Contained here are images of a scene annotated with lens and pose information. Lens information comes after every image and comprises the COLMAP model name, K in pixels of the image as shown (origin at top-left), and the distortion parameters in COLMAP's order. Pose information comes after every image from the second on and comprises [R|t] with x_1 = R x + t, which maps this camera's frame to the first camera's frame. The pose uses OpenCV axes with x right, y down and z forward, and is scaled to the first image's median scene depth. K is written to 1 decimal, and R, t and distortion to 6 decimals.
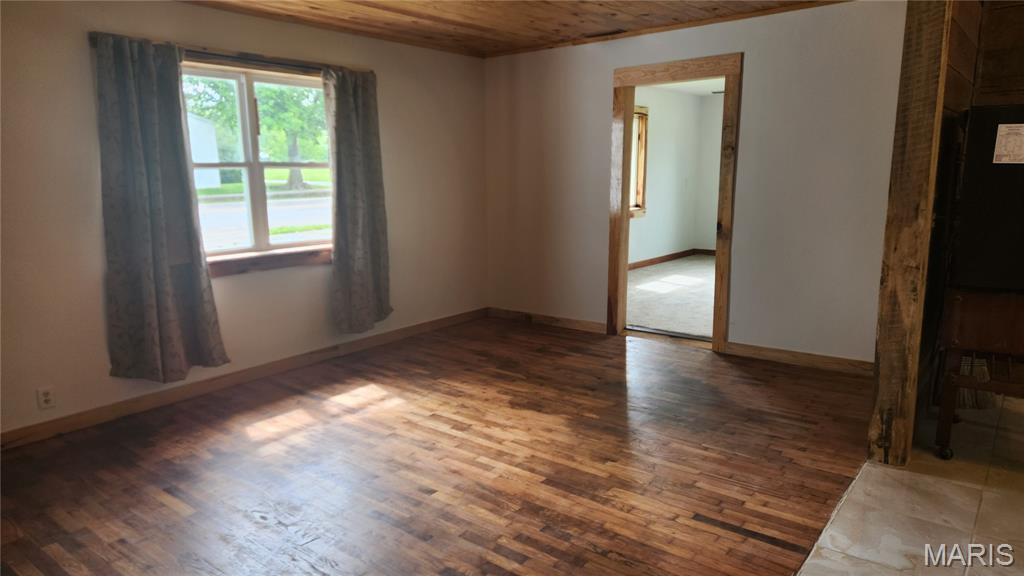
lens RADIAL K [[681.6, 0, 510.5], [0, 681.6, 290.4], [0, 0, 1]] dist [0.077954, -0.077106]
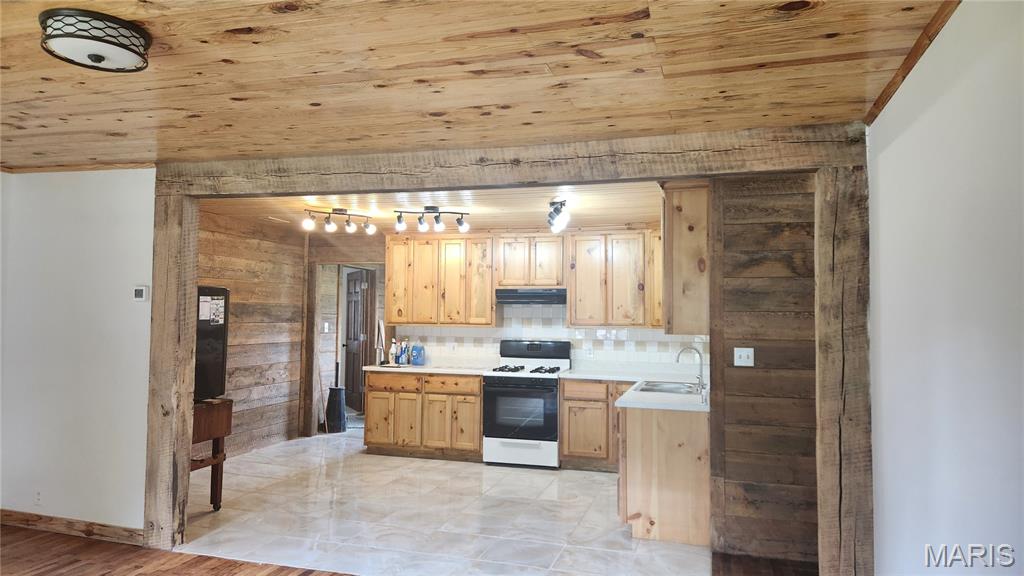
lens RADIAL K [[681.6, 0, 507.6], [0, 681.6, 288.6], [0, 0, 1]] dist [0.077954, -0.077106]
pose [[-0.363661, 0.042012, 0.930583, -0.944532], [0.150550, 0.988500, 0.014207, -0.158840], [-0.919285, 0.145266, -0.365804, 0.842314]]
